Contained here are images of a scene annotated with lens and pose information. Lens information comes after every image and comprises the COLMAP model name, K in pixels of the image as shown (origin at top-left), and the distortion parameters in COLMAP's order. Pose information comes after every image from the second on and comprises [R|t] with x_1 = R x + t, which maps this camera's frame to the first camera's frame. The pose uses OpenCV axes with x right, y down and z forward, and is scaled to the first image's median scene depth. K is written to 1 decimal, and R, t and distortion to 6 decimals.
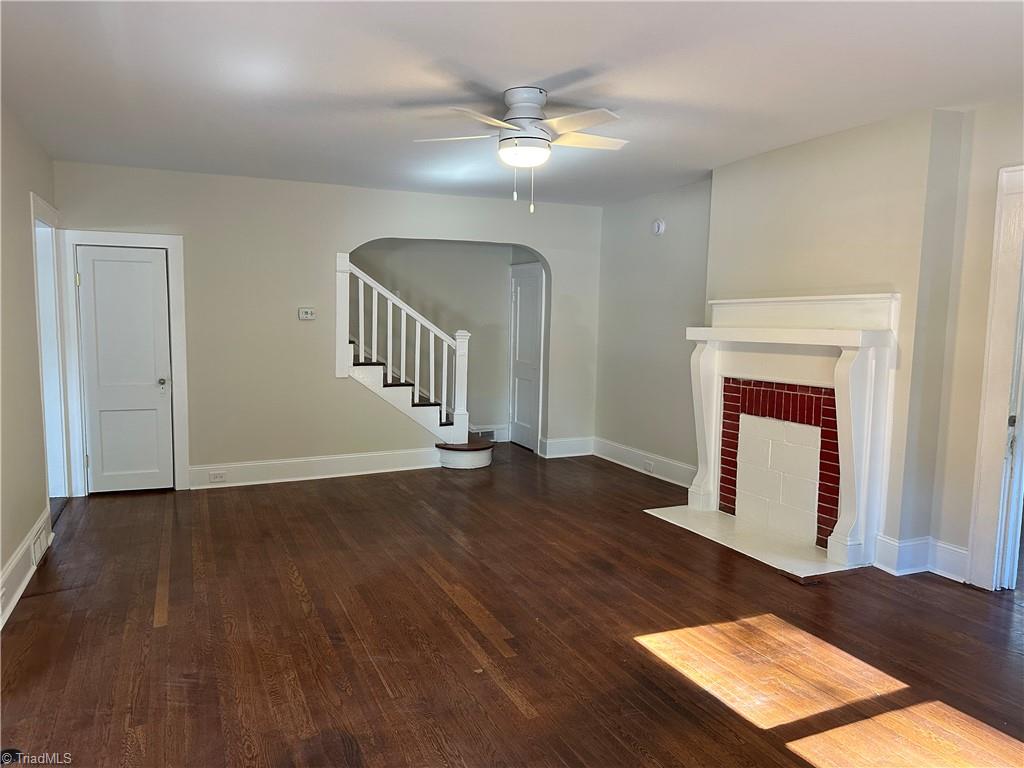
lens RADIAL K [[717.1, 0, 516.7], [0, 717.1, 385.9], [0, 0, 1]] dist [0.081821, -0.082406]
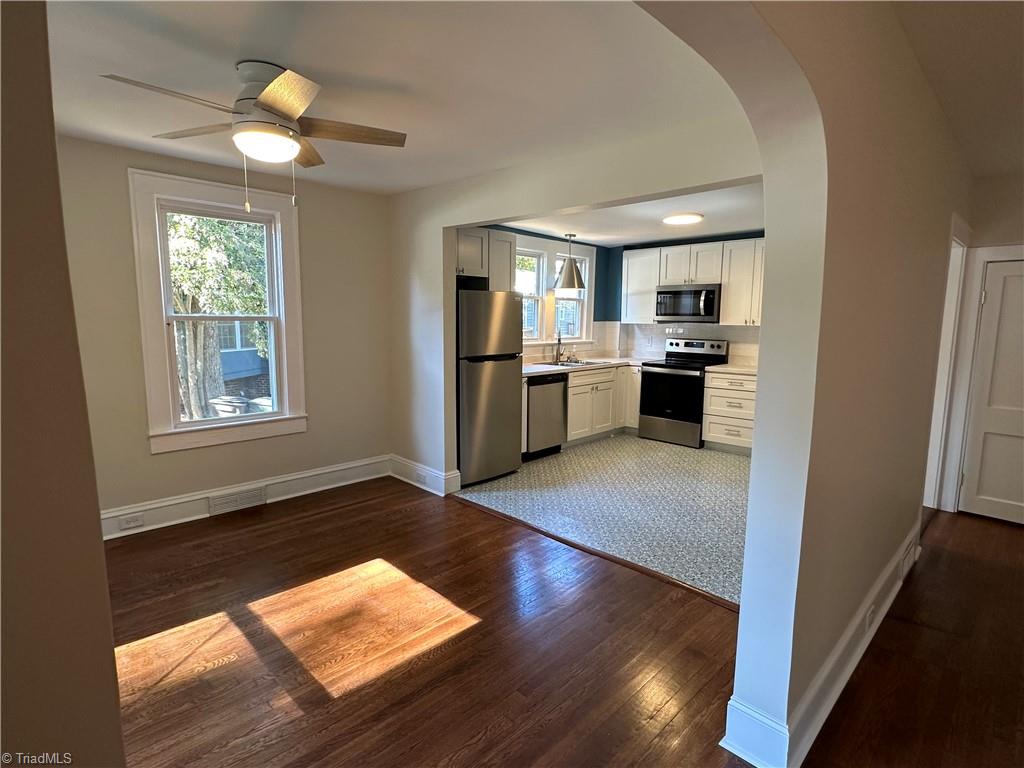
lens RADIAL K [[535.5, 0, 509.2], [0, 535.5, 388.3], [0, 0, 1]] dist [0.000902, 0.000521]
pose [[0.346165, 0.111413, -0.931535, -0.169324], [-0.097362, 0.991828, 0.082444, -0.026922], [0.933108, 0.062157, 0.354184, 0.194687]]
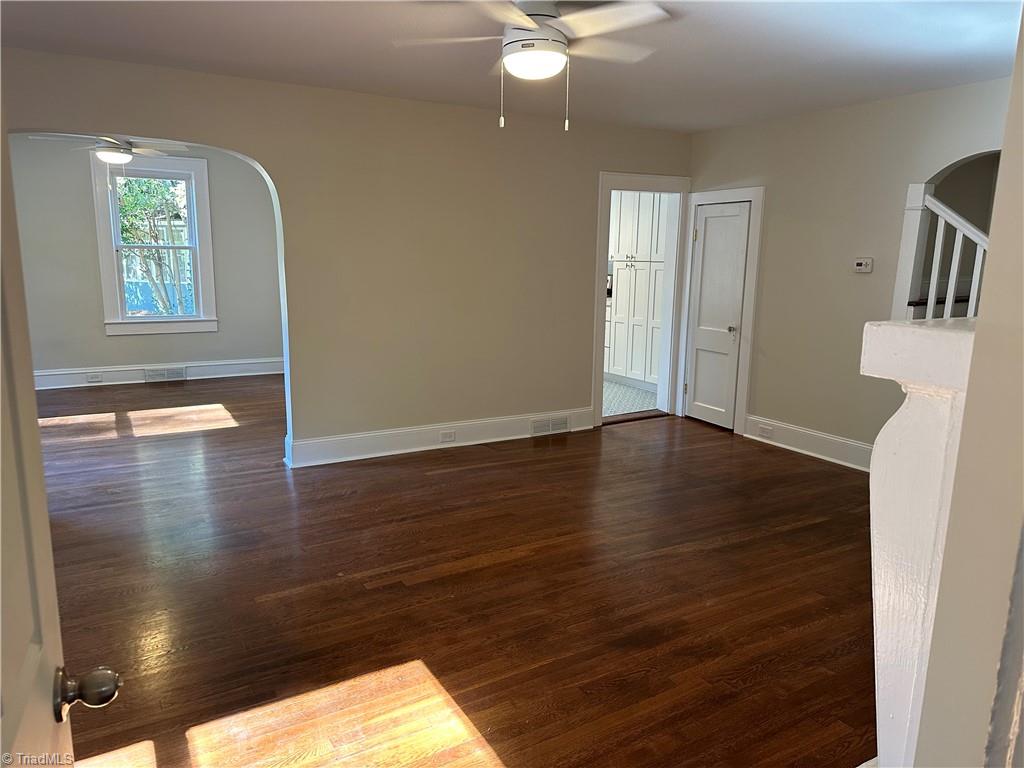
lens RADIAL K [[717.1, 0, 516.7], [0, 717.1, 385.9], [0, 0, 1]] dist [0.081821, -0.082406]
pose [[0.100274, 0.171131, -0.980132, 0.705167], [-0.114033, 0.980583, 0.159543, -0.075471], [0.988404, 0.095770, 0.117842, 0.751711]]
